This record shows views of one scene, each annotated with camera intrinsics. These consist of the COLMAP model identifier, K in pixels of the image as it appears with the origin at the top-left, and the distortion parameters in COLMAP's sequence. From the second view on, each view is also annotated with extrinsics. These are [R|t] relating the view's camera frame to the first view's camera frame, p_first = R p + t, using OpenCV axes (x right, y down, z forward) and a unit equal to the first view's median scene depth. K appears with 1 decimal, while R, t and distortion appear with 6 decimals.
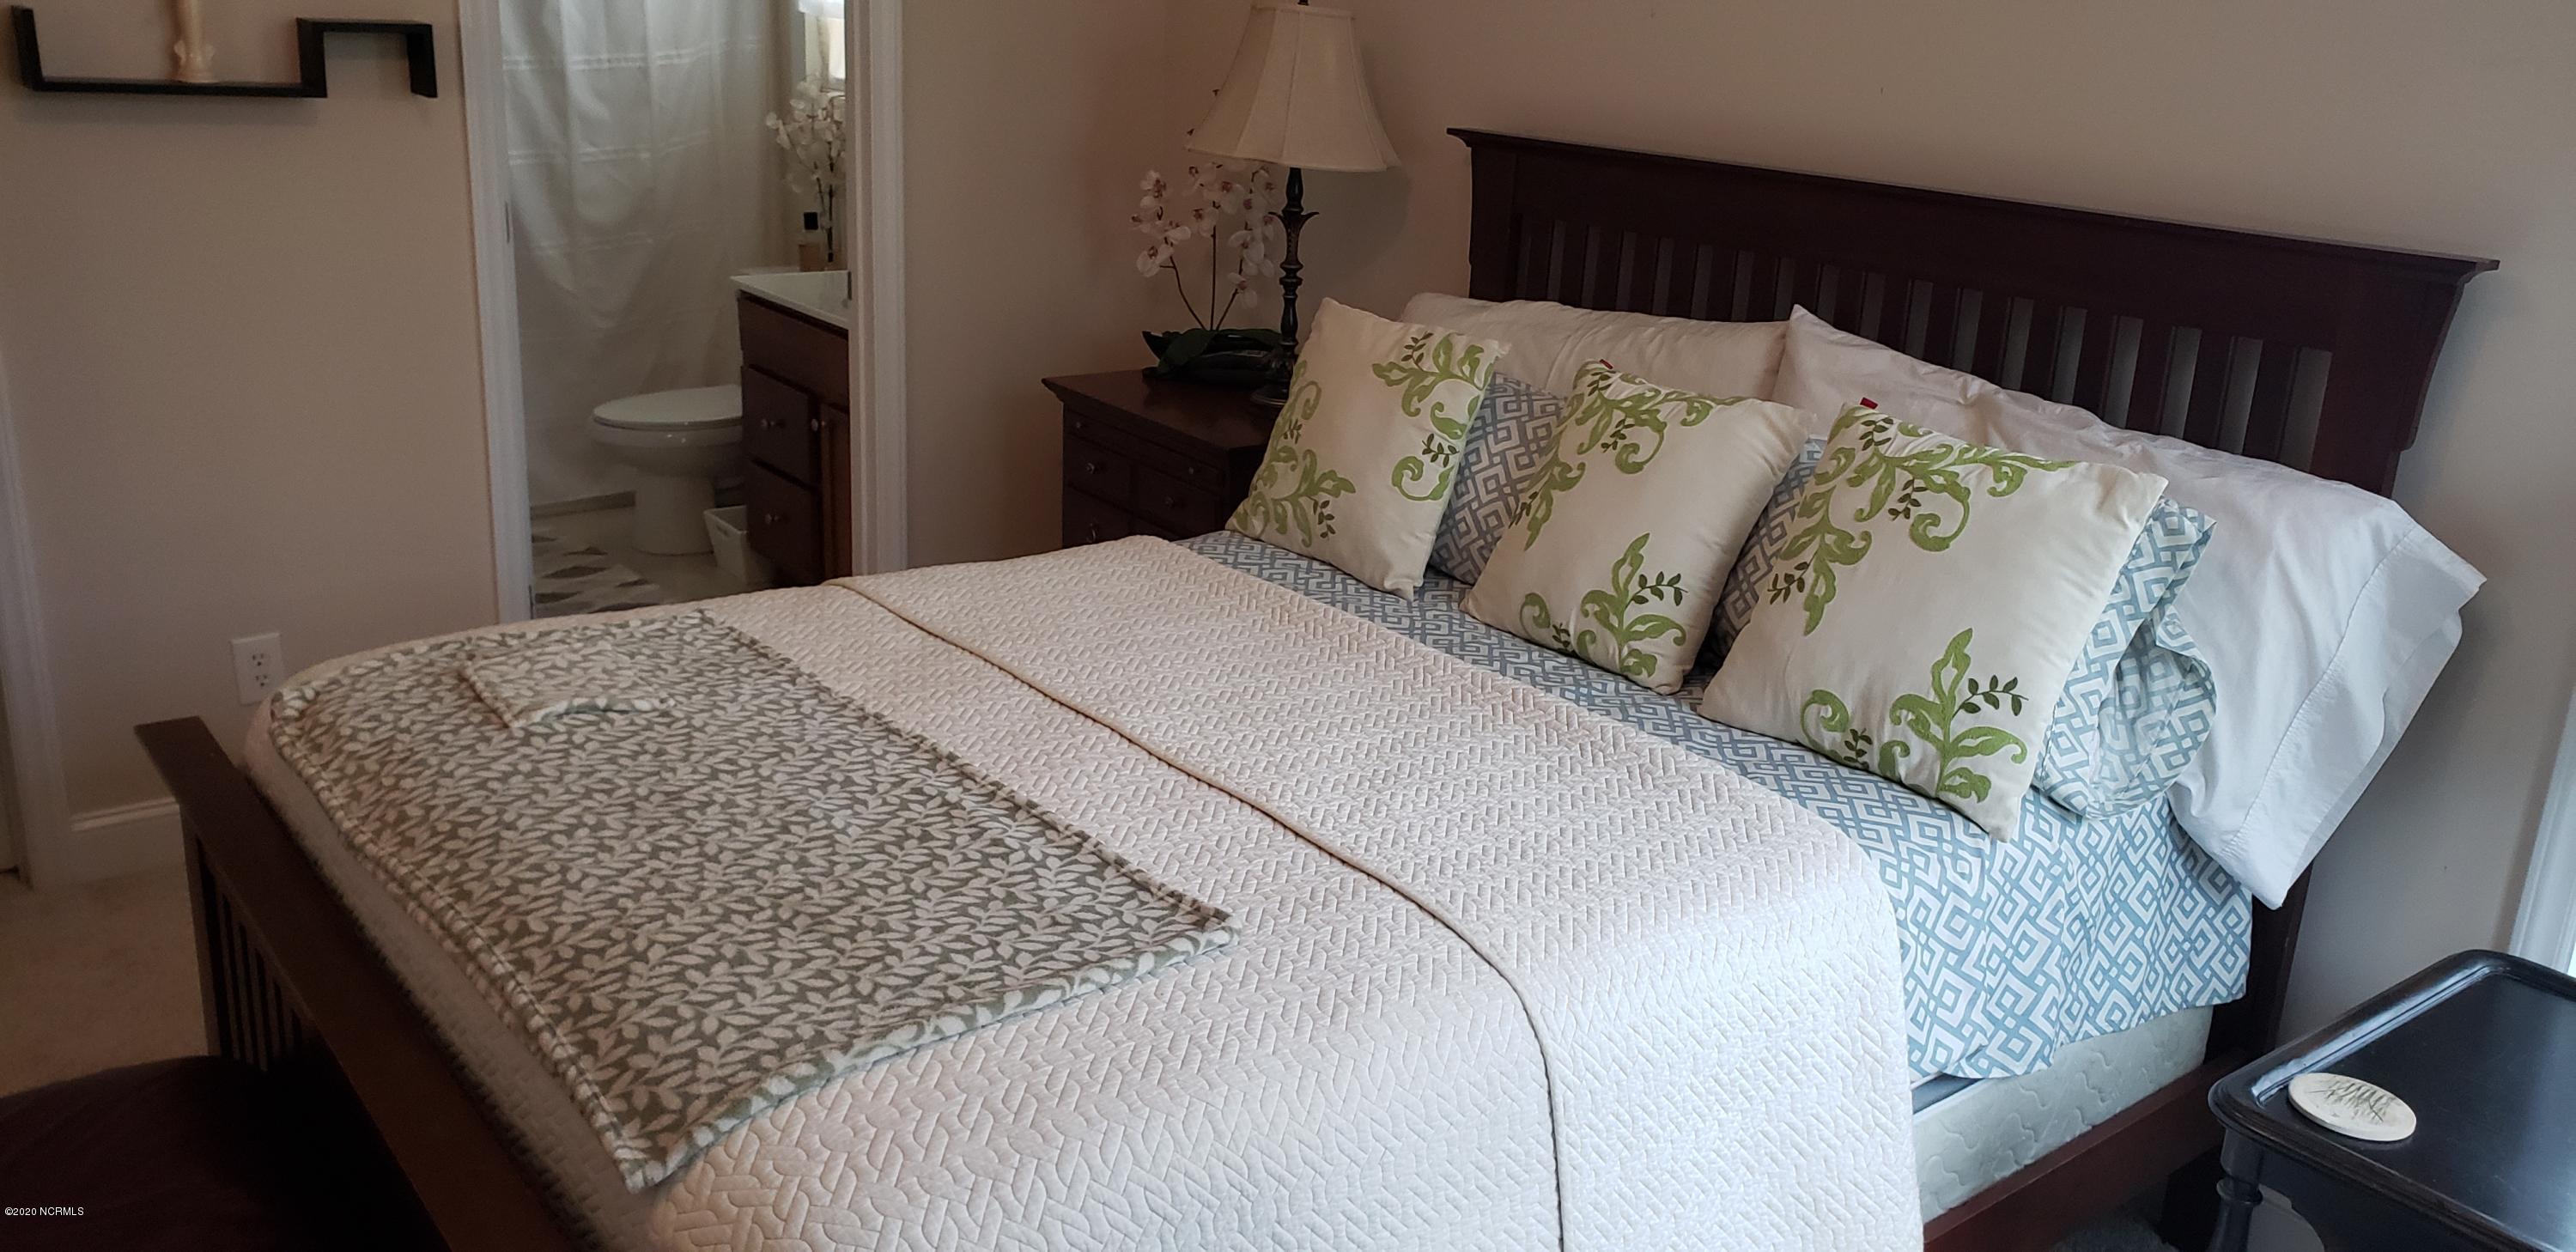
lens RADIAL K [[2023.3, 0, 1292.1], [0, 2023.3, 517.4], [0, 0, 1]] dist [0.028856, -0.039535]
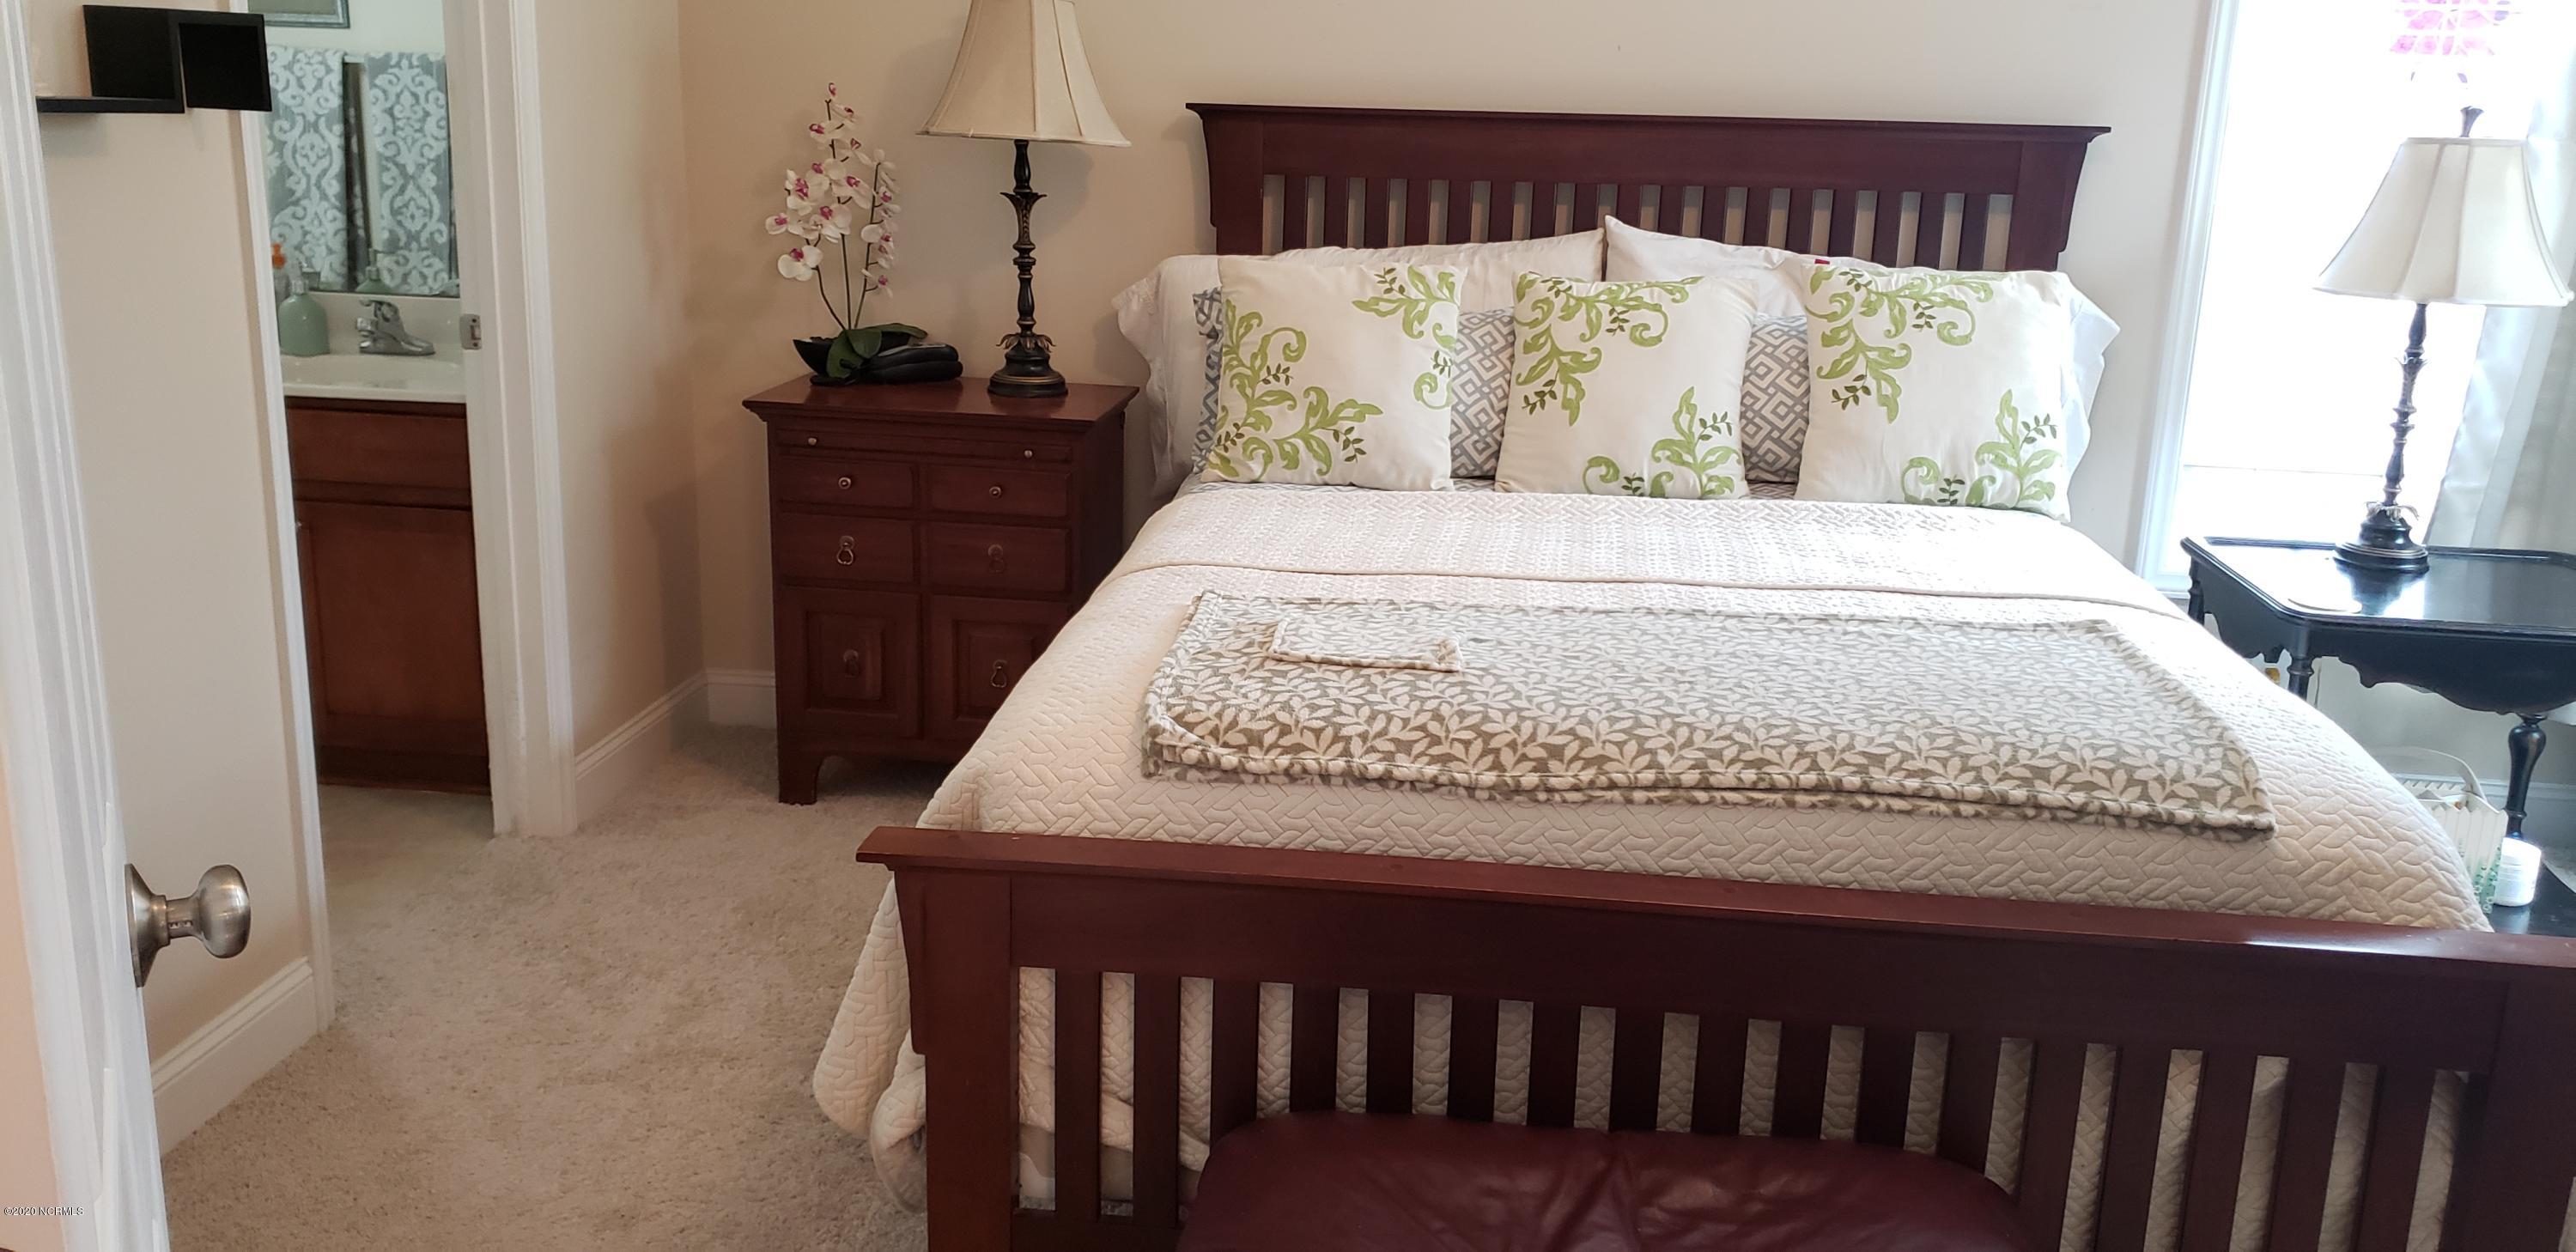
lens RADIAL K [[2023.3, 0, 1217.7], [0, 2023.3, 569.7], [0, 0, 1]] dist [0.028856, -0.039535]
pose [[0.694927, -0.193771, 0.692481, -0.936405], [0.193459, 0.977883, 0.079491, -0.038730], [-0.692568, 0.078726, 0.717044, 0.296206]]
